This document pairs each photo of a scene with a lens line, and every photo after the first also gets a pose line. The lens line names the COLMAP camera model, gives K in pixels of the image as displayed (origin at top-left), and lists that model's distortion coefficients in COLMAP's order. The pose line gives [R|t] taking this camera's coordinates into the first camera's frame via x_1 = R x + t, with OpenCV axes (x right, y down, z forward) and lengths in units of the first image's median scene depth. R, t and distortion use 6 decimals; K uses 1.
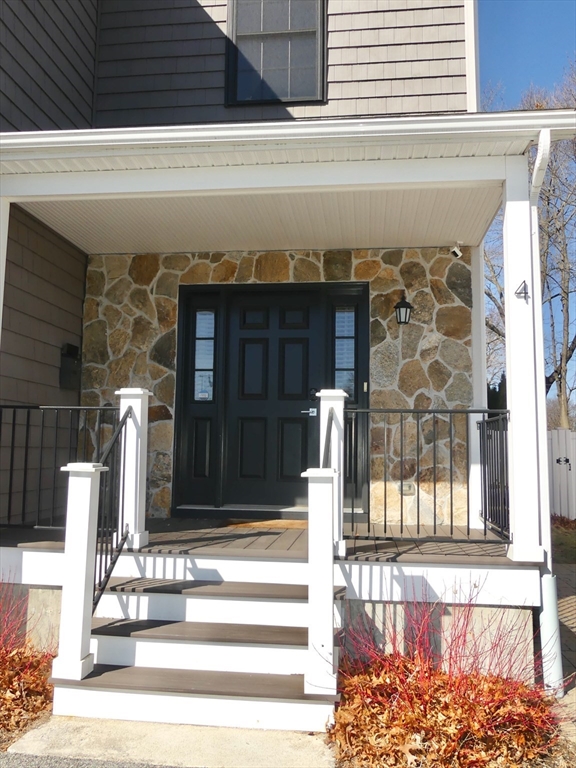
lens RADIAL K [[668.2, 0, 288.9], [0, 668.2, 381.2], [0, 0, 1]] dist [-0.016327, 0.014211]
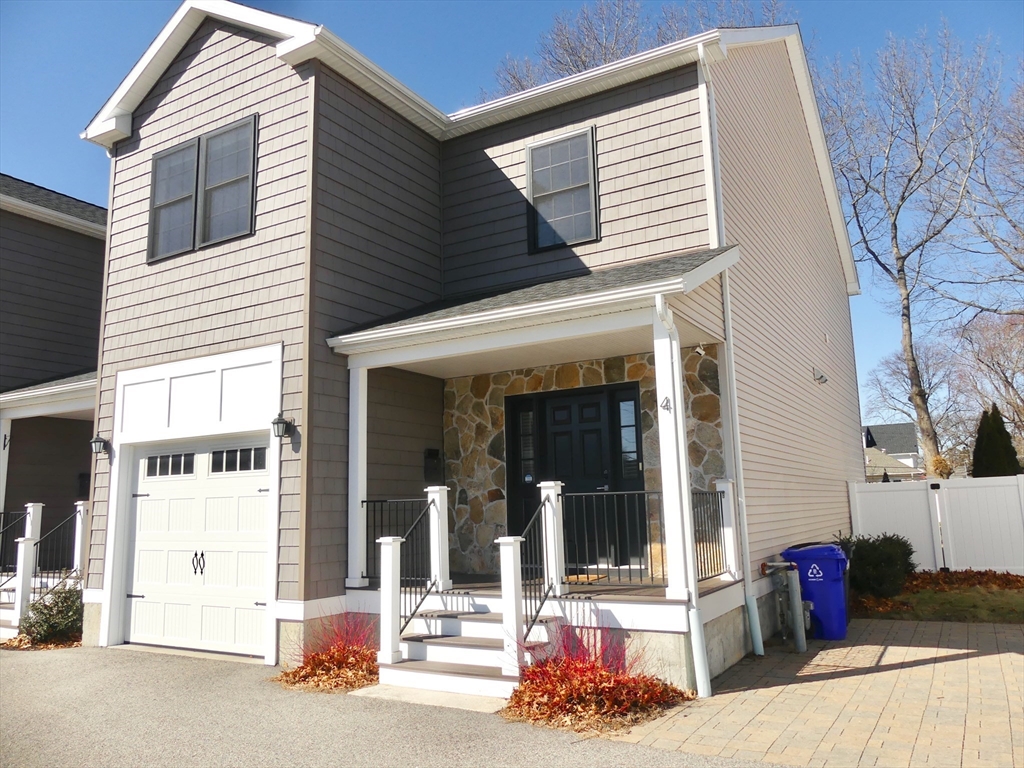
lens RADIAL K [[777.1, 0, 509.7], [0, 777.1, 386.5], [0, 0, 1]] dist [-0.023168, 0.029522]
pose [[0.913604, -0.101869, -0.393637, 0.463665], [0.080948, 0.994297, -0.069439, -0.057332], [0.398465, 0.031575, 0.916640, -0.414685]]
